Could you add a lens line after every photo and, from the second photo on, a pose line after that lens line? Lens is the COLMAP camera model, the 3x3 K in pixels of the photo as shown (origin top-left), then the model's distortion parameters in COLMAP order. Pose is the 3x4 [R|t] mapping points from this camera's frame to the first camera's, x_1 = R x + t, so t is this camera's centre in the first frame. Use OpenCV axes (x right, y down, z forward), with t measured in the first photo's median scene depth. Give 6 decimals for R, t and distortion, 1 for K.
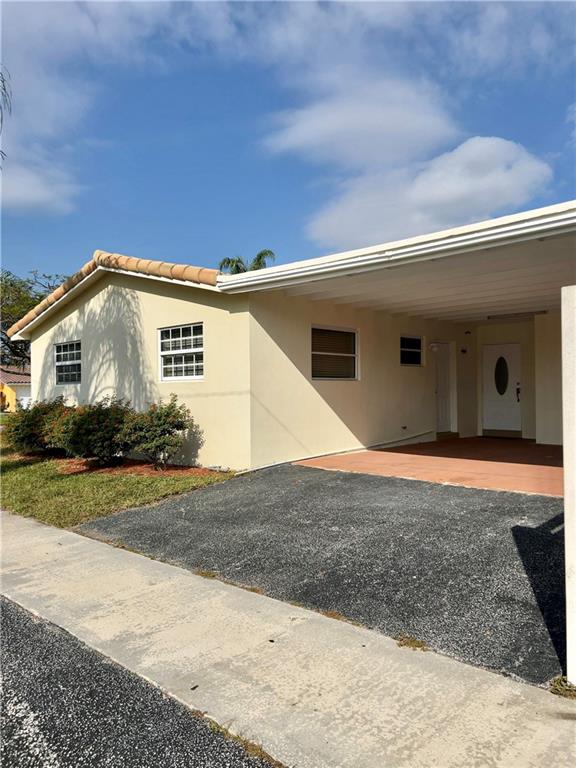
lens RADIAL K [[575.7, 0, 290.3], [0, 575.7, 367.6], [0, 0, 1]] dist [0.058559, -0.070913]
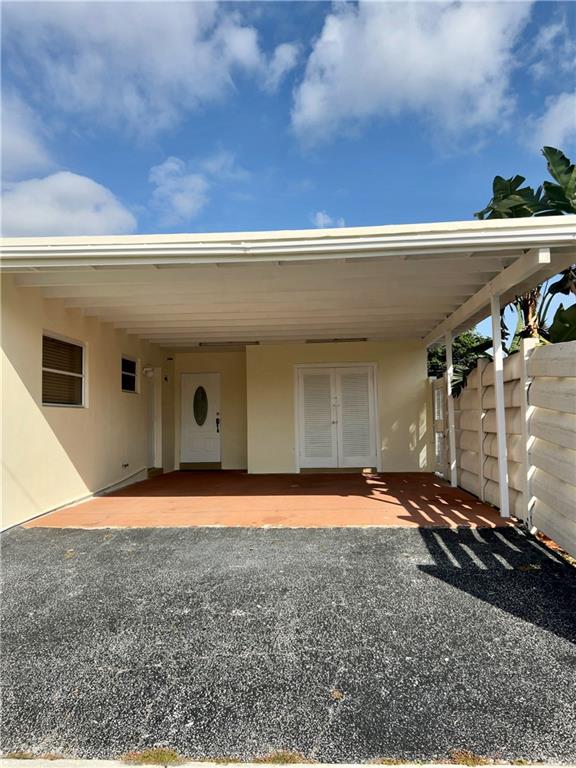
lens RADIAL K [[575.7, 0, 290.3], [0, 575.7, 367.6], [0, 0, 1]] dist [0.058559, -0.070913]
pose [[0.771669, 0.053858, 0.633739, -0.187932], [-0.015256, 0.997689, -0.066212, 0.016891], [-0.635841, 0.041426, 0.770708, 0.231138]]
